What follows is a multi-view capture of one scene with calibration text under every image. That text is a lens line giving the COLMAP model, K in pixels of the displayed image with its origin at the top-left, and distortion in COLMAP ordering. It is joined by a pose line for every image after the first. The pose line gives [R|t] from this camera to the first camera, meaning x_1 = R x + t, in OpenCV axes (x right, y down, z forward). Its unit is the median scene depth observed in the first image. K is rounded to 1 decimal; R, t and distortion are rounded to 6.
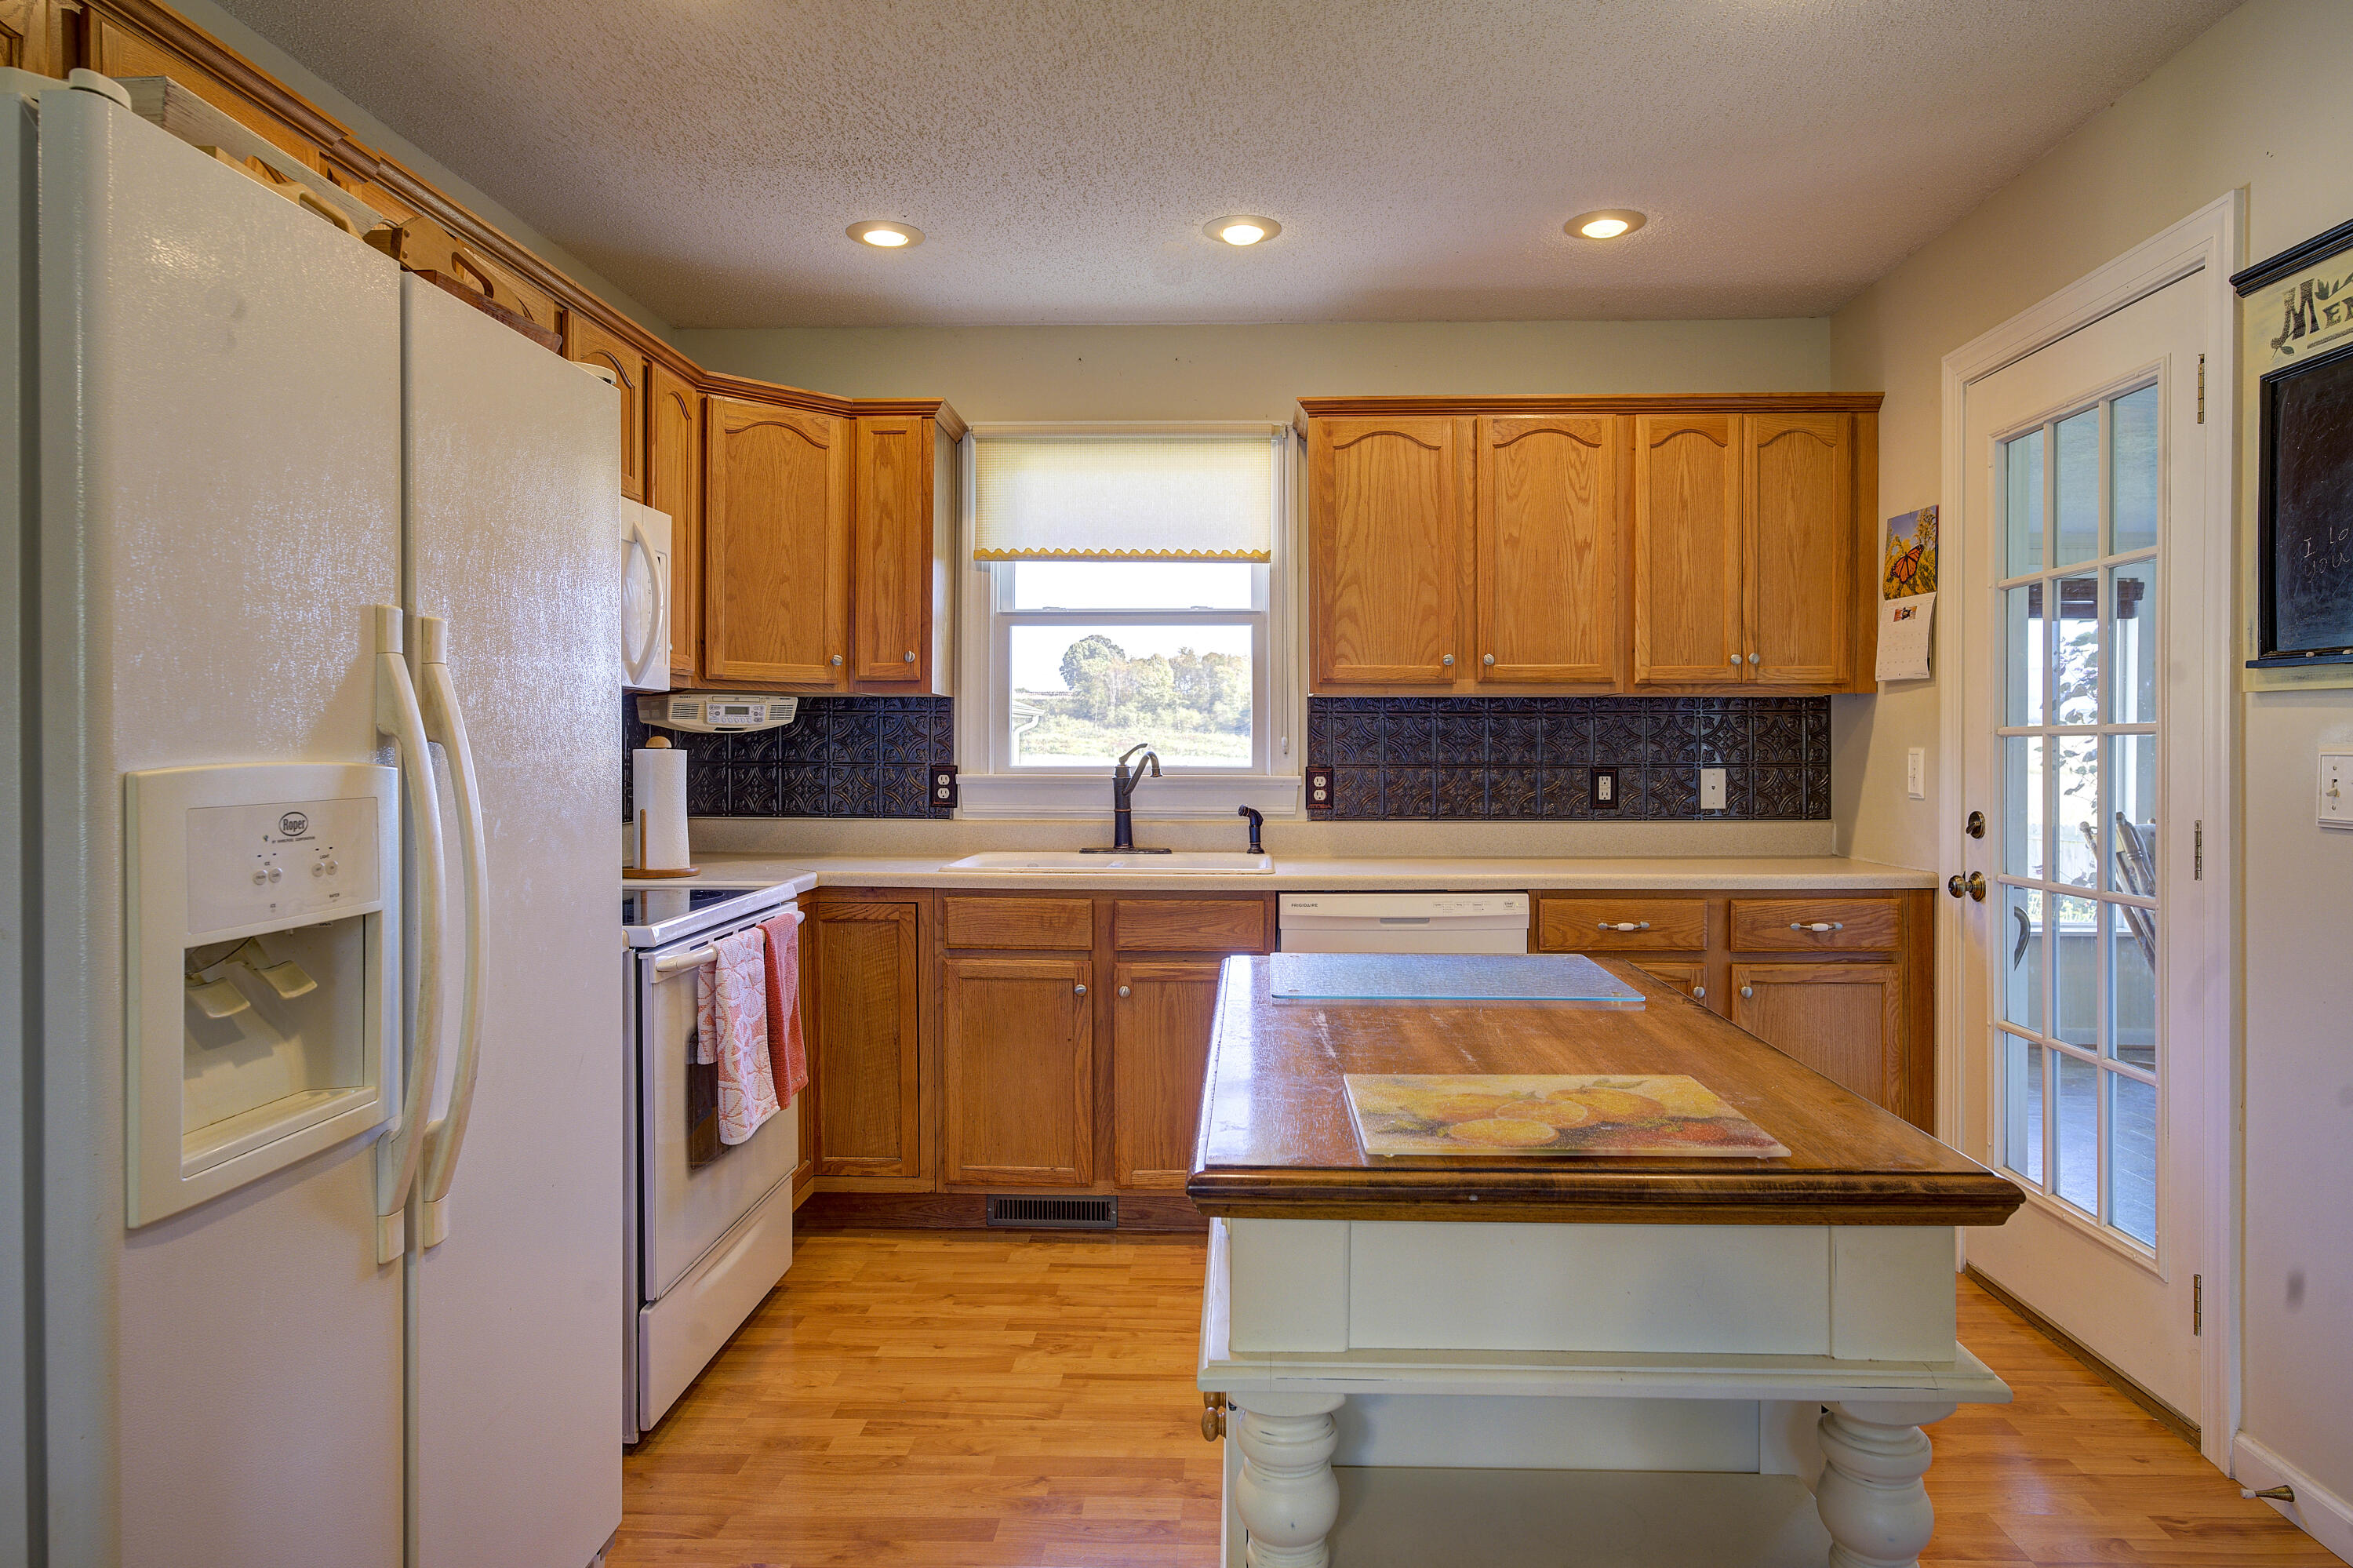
lens RADIAL K [[1383.3, 0, 1202.0], [0, 1383.3, 749.4], [0, 0, 1]] dist [-0.007151, 0.010723]
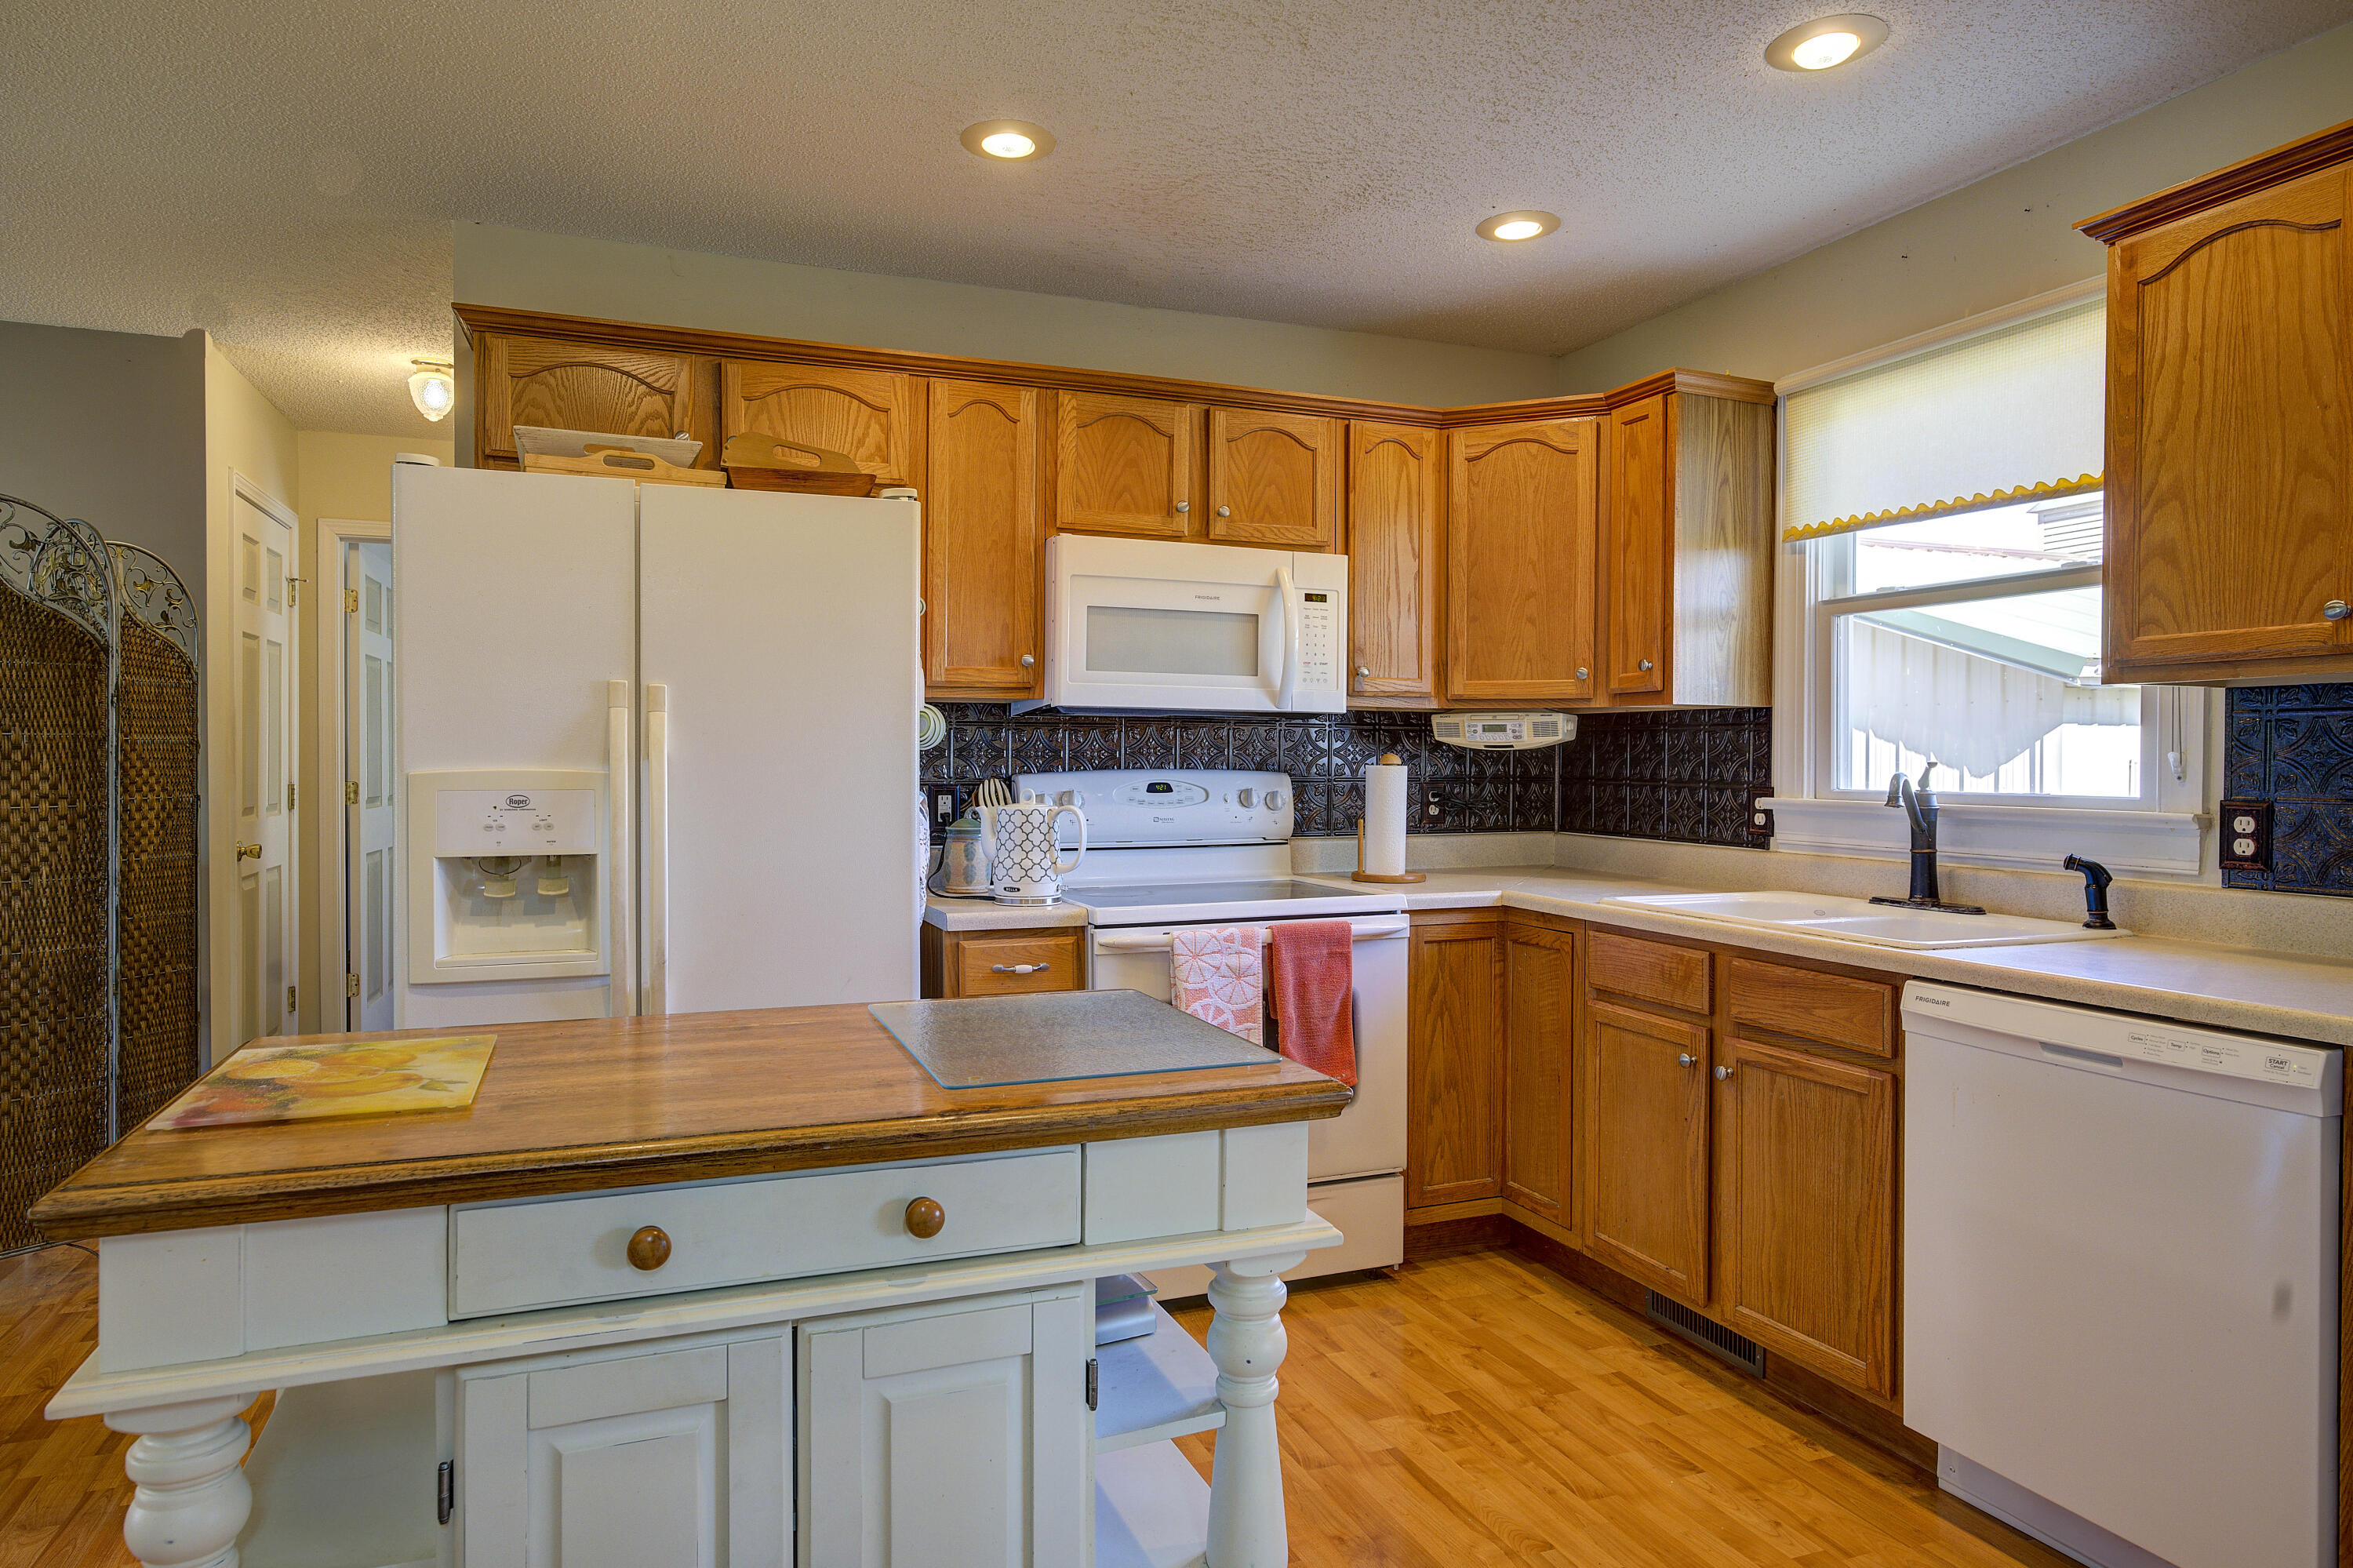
lens RADIAL K [[1383.3, 0, 1187.0], [0, 1383.3, 767.7], [0, 0, 1]] dist [-0.007151, 0.010723]
pose [[0.410500, 0.005855, -0.911842, 0.491353], [-0.005738, 0.999976, 0.003837, -0.001381], [0.911843, 0.003657, 0.410523, 0.359723]]
